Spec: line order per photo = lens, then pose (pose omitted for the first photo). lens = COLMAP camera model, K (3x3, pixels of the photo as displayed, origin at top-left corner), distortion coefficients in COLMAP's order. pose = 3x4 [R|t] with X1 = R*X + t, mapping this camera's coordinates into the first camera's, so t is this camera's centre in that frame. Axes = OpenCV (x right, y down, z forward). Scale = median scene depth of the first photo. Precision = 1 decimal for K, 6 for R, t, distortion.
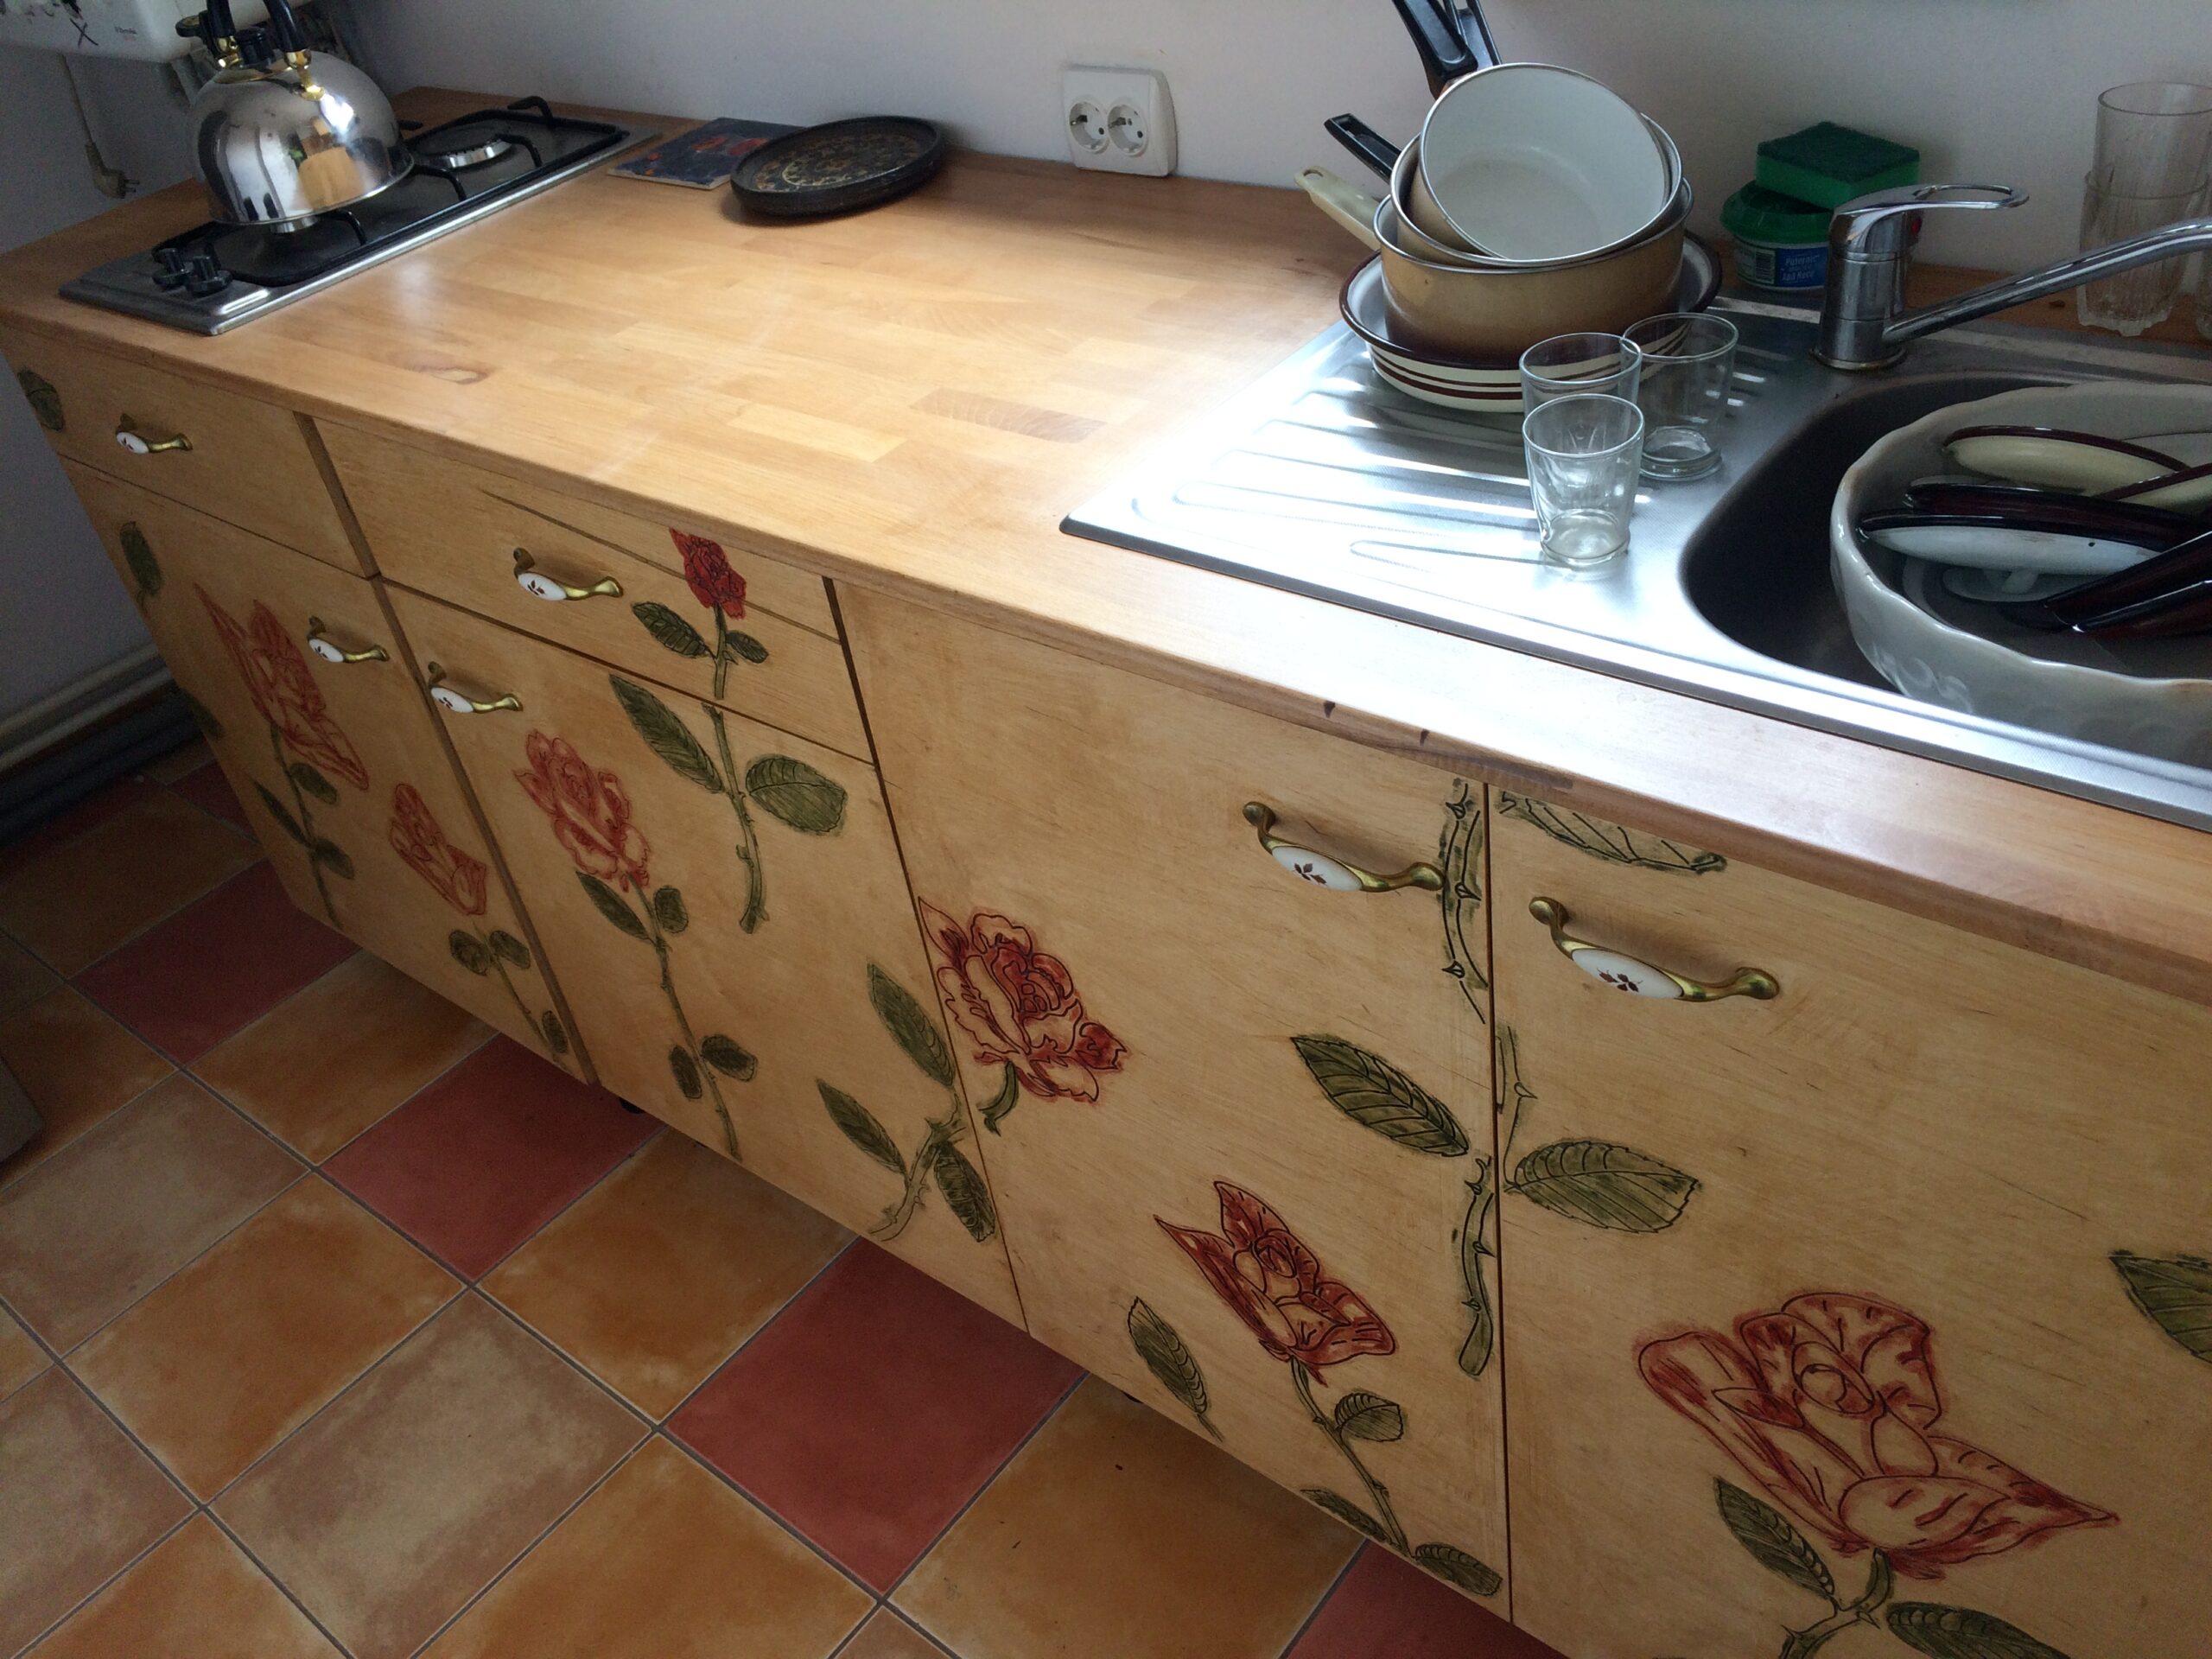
lens RADIAL K [[1901.4, 0, 1094.1], [0, 1901.4, 813.1], [0, 0, 1]] dist [0.089185, -0.134862]
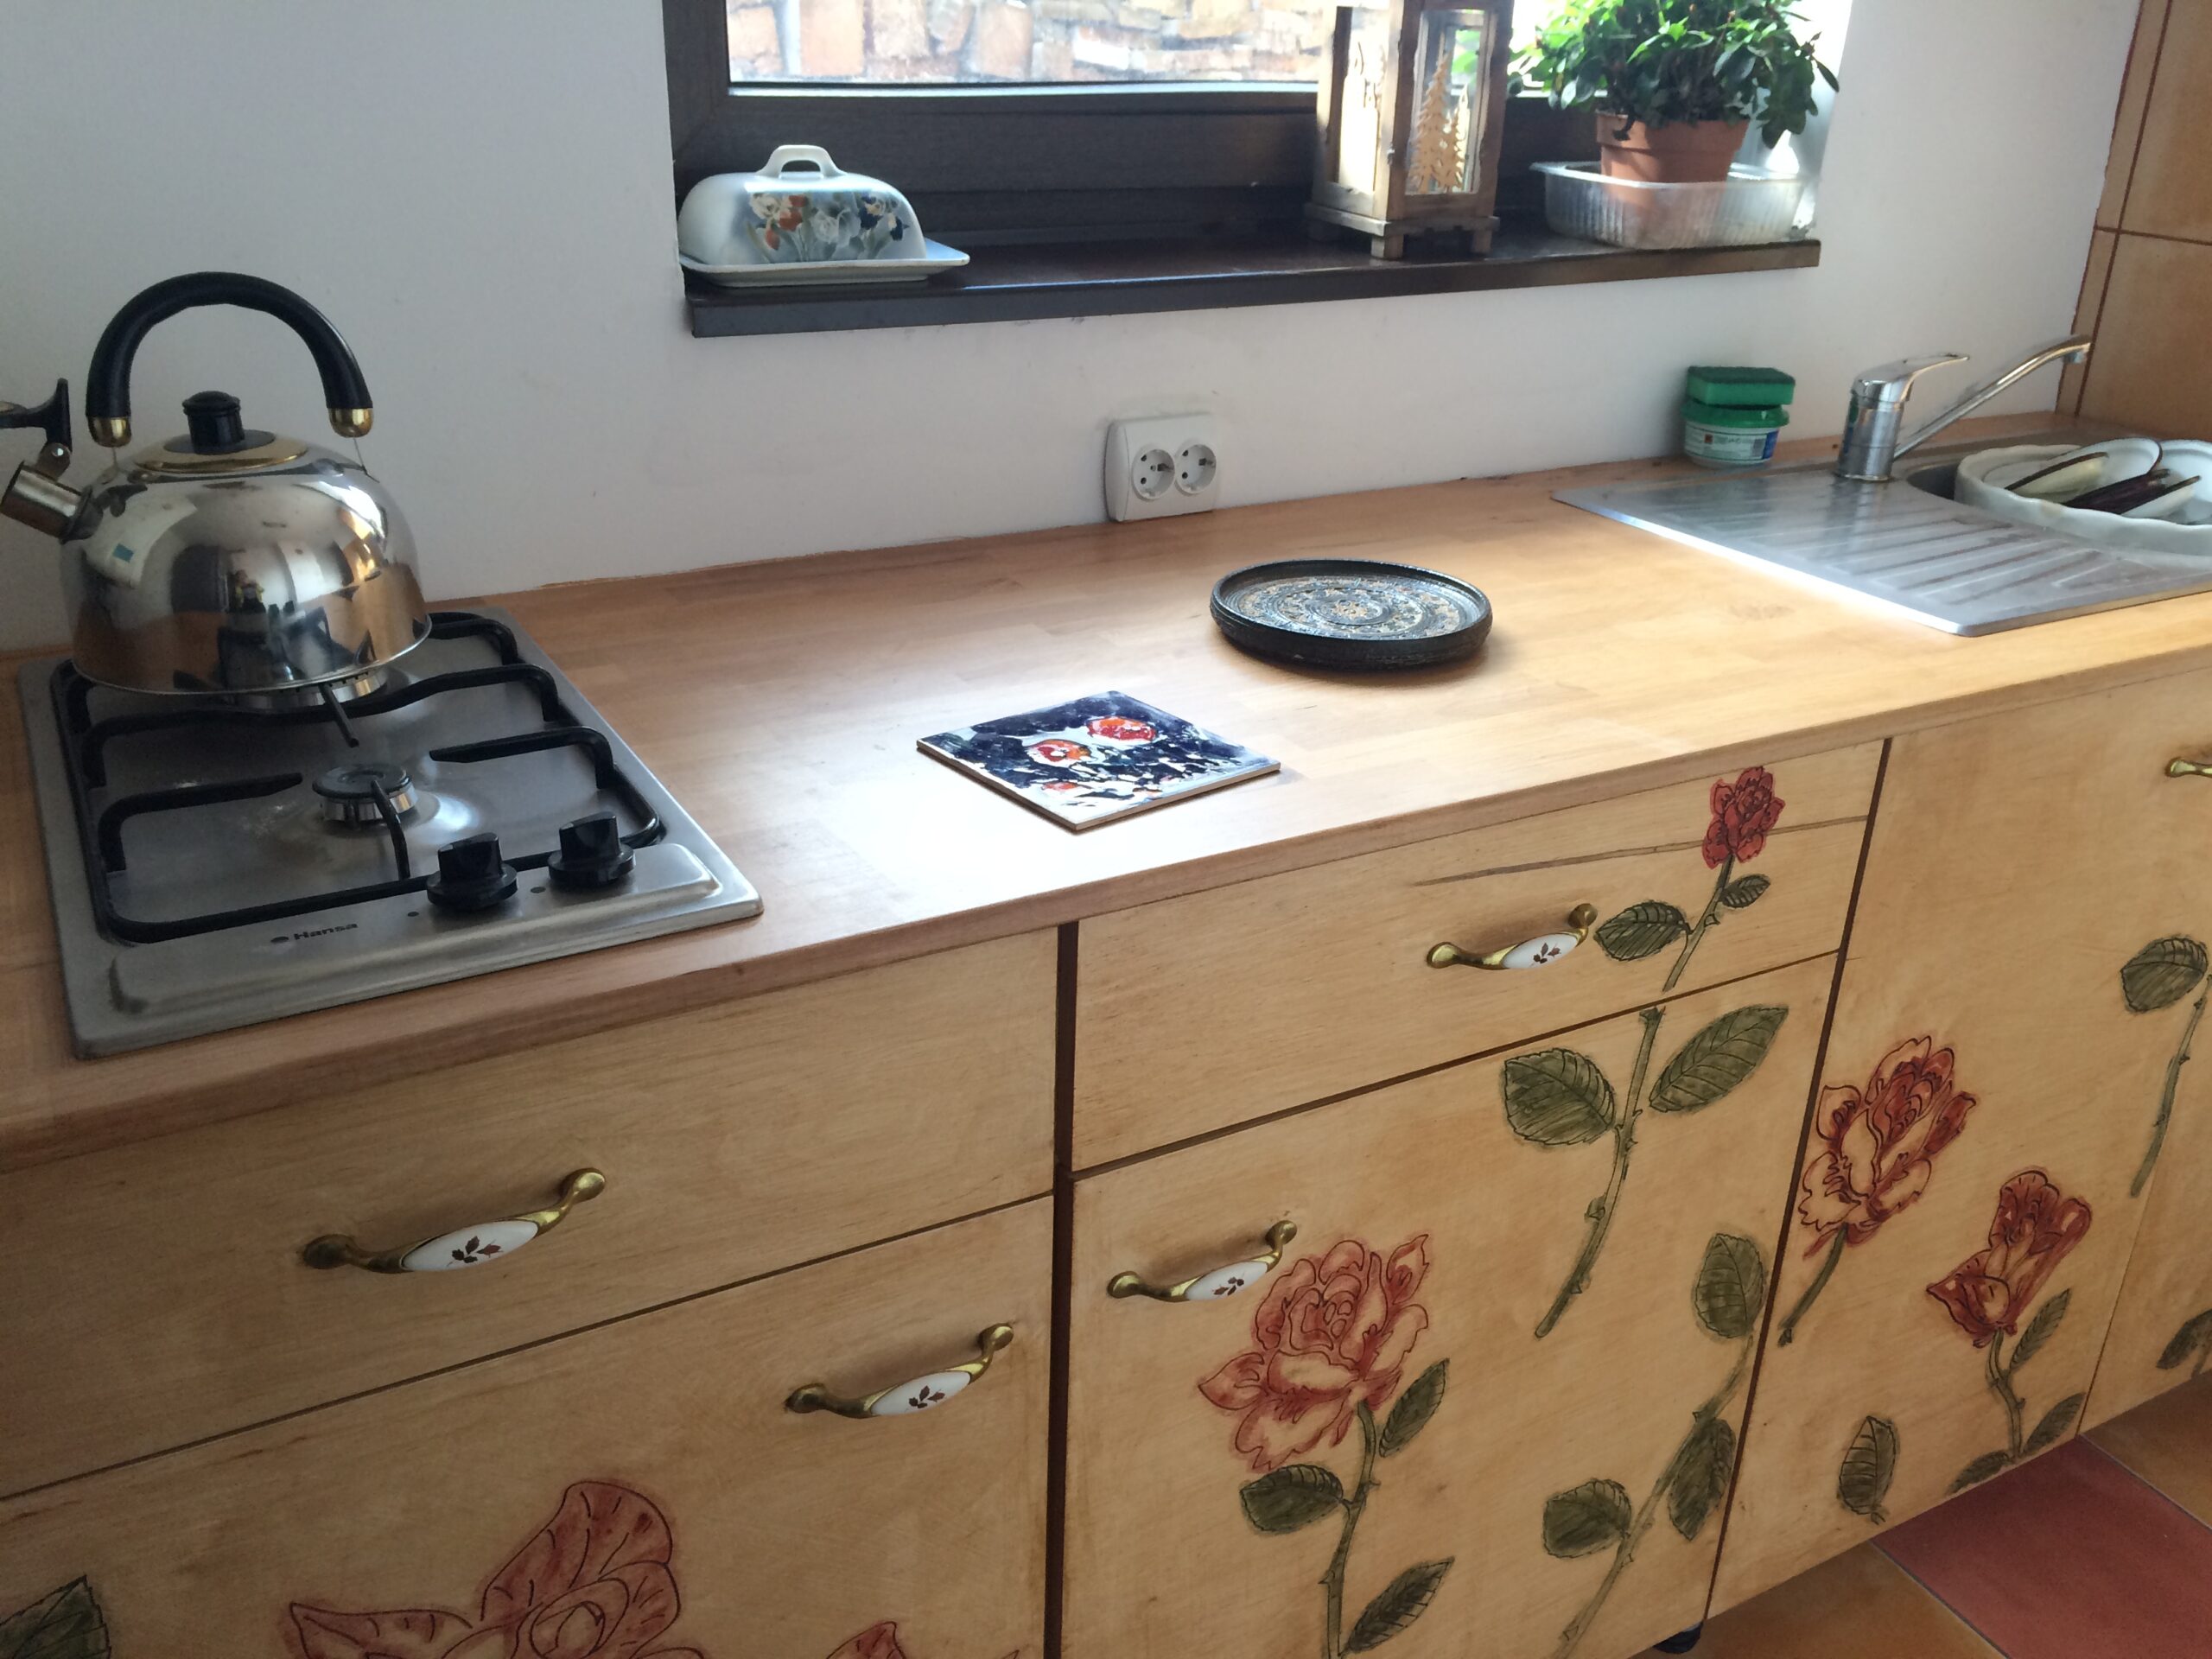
lens RADIAL K [[1901.4, 0, 1094.1], [0, 1901.4, 813.1], [0, 0, 1]] dist [0.089185, -0.134862]
pose [[0.381156, -0.229210, 0.895647, -1.118646], [0.491908, 0.870543, 0.013447, -0.285293], [-0.782781, 0.435451, 0.444563, 0.804961]]
